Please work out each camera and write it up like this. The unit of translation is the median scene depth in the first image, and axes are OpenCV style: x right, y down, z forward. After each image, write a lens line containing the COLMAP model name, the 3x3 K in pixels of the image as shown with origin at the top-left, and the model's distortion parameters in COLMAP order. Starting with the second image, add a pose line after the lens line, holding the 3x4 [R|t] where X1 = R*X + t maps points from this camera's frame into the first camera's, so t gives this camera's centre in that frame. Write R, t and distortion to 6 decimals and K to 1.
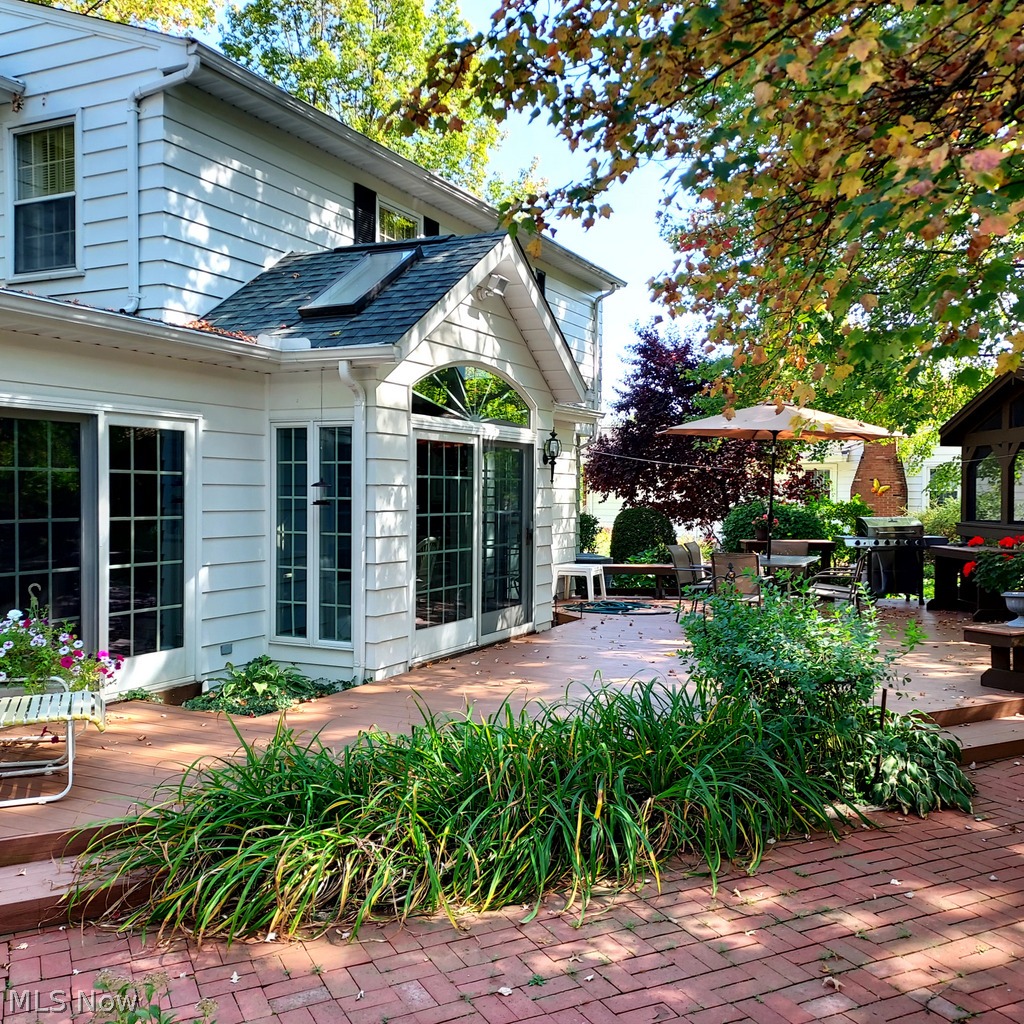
lens RADIAL K [[995.9, 0, 513.2], [0, 995.9, 511.5], [0, 0, 1]] dist [0.016266, 0.000000]
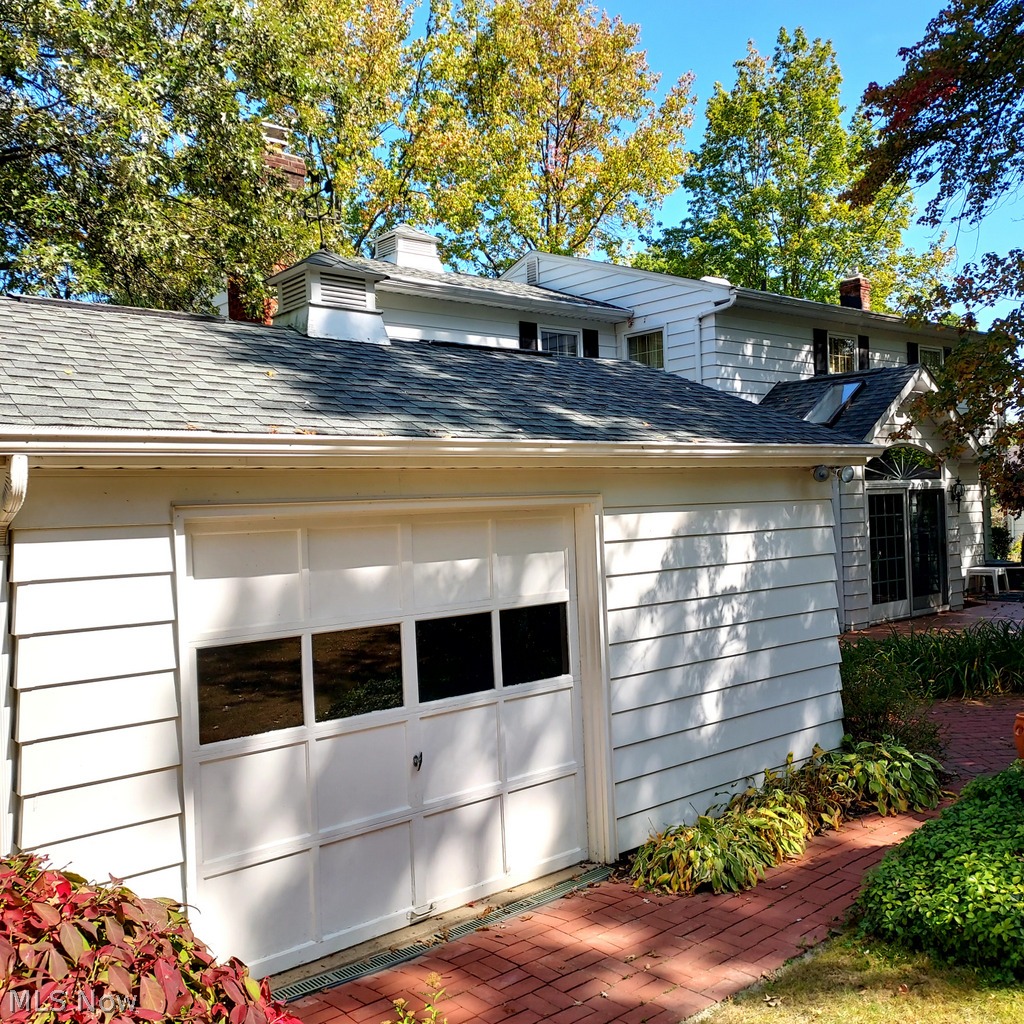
lens RADIAL K [[995.9, 0, 513.5], [0, 995.9, 516.3], [0, 0, 1]] dist [0.016266, 0.000000]
pose [[0.918218, -0.039648, -0.394085, 0.018136], [0.036529, 0.999214, -0.015416, -0.028957], [0.394387, -0.000241, 0.918945, -0.775670]]
